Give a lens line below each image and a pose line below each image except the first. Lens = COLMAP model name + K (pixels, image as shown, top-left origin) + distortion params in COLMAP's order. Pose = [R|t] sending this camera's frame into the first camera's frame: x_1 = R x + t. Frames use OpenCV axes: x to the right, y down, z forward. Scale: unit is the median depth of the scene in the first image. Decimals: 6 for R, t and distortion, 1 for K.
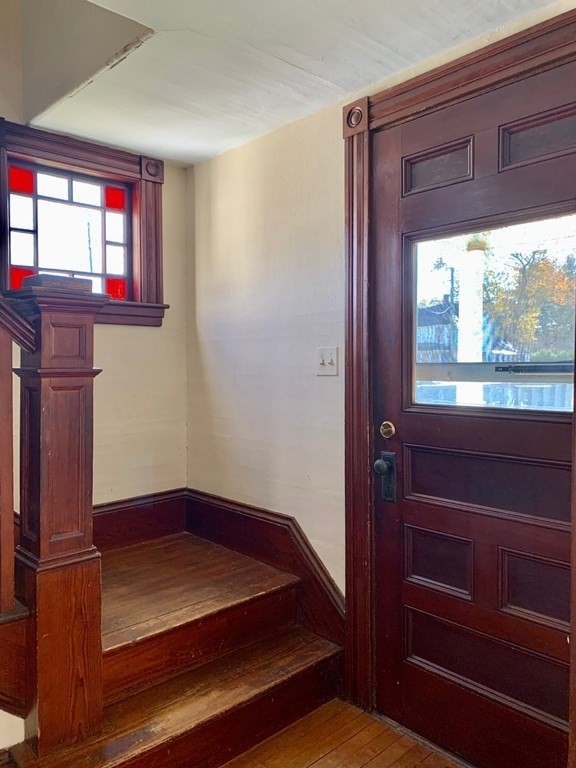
lens RADIAL K [[590.7, 0, 287.5], [0, 590.7, 378.6], [0, 0, 1]] dist [0.030572, -0.007016]
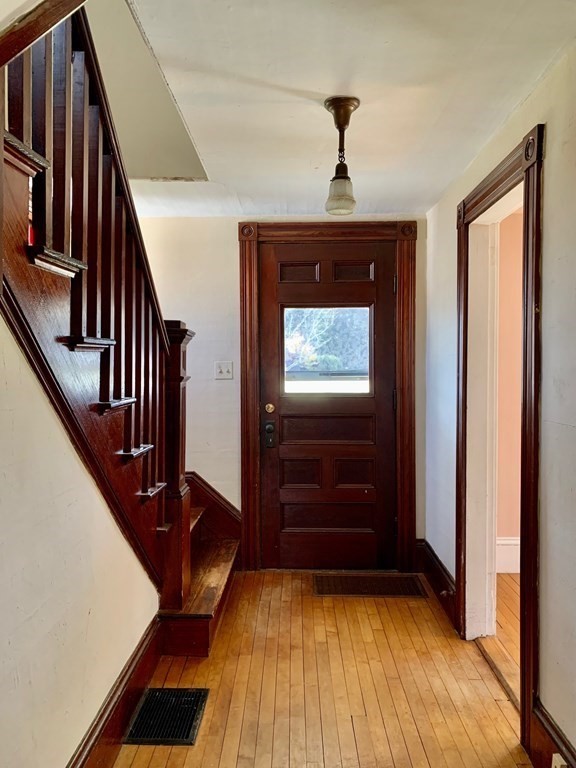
lens RADIAL K [[590.7, 0, 287.5], [0, 590.7, 378.6], [0, 0, 1]] dist [0.030572, -0.007016]
pose [[0.692244, -0.011596, 0.721570, -1.095433], [0.018915, 0.999819, -0.002079, 0.000063], [-0.721415, 0.015088, 0.692338, -0.289771]]
